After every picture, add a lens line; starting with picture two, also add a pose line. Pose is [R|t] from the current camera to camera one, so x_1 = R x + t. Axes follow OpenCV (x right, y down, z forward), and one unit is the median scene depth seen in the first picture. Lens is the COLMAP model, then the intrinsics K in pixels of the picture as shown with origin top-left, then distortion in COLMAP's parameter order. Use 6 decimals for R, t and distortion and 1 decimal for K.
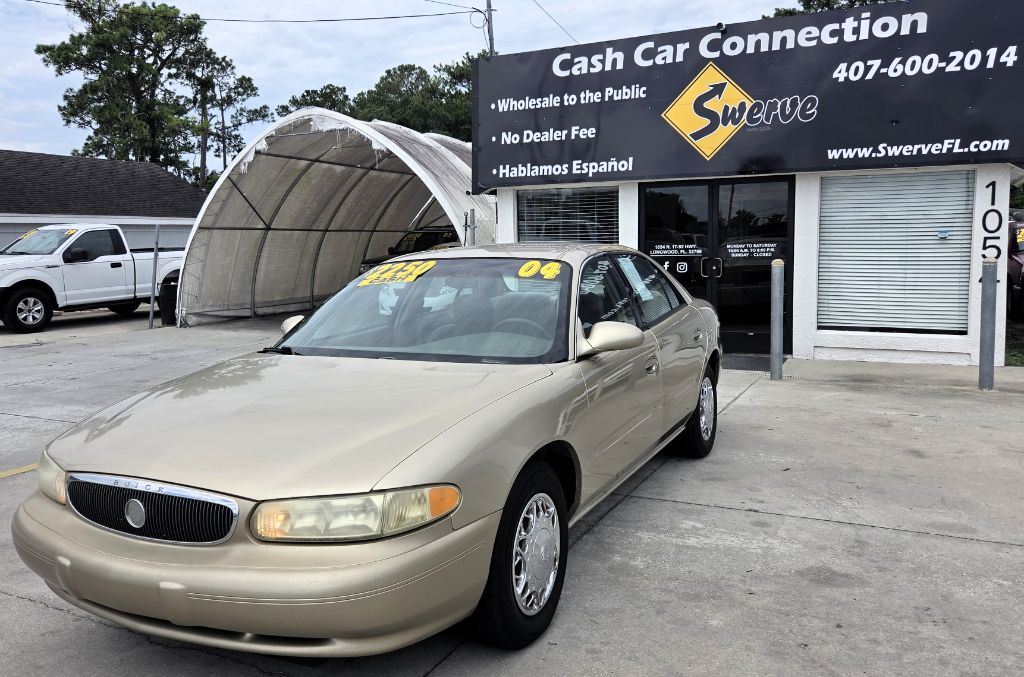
lens RADIAL K [[798.3, 0, 479.3], [0, 798.3, 315.3], [0, 0, 1]] dist [0.063610, -0.055161]
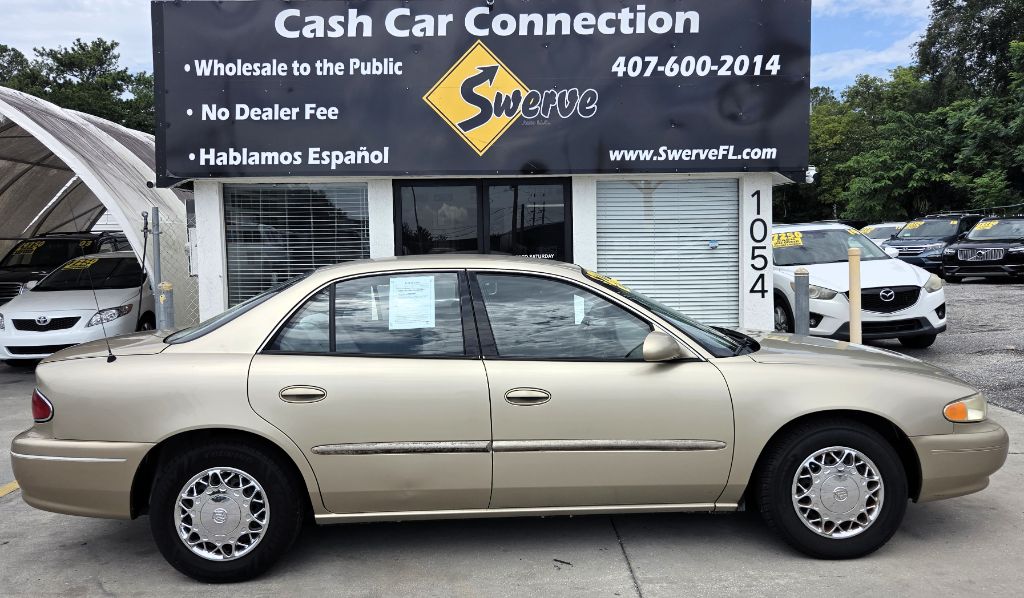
lens RADIAL K [[765.9, 0, 510.7], [0, 765.9, 271.6], [0, 0, 1]] dist [0.068809, -0.055676]
pose [[0.879834, -0.018252, 0.474931, -0.070498], [0.048477, 0.997497, -0.051473, -0.028808], [-0.472802, 0.068311, 0.878517, 0.286978]]
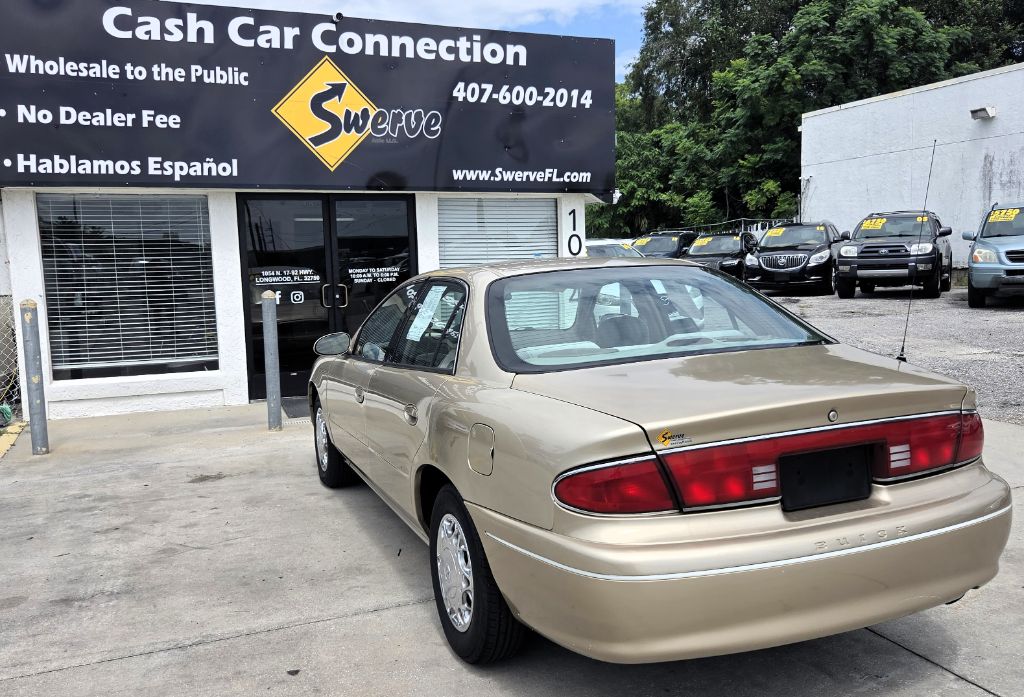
lens RADIAL K [[871.9, 0, 522.1], [0, 871.9, 340.5], [0, 0, 1]] dist [0.055238, -0.047183]
pose [[0.642871, -0.076320, 0.762162, -0.309019], [0.087753, 0.995811, 0.025698, -0.018747], [-0.760931, 0.050362, 0.646876, 0.249011]]
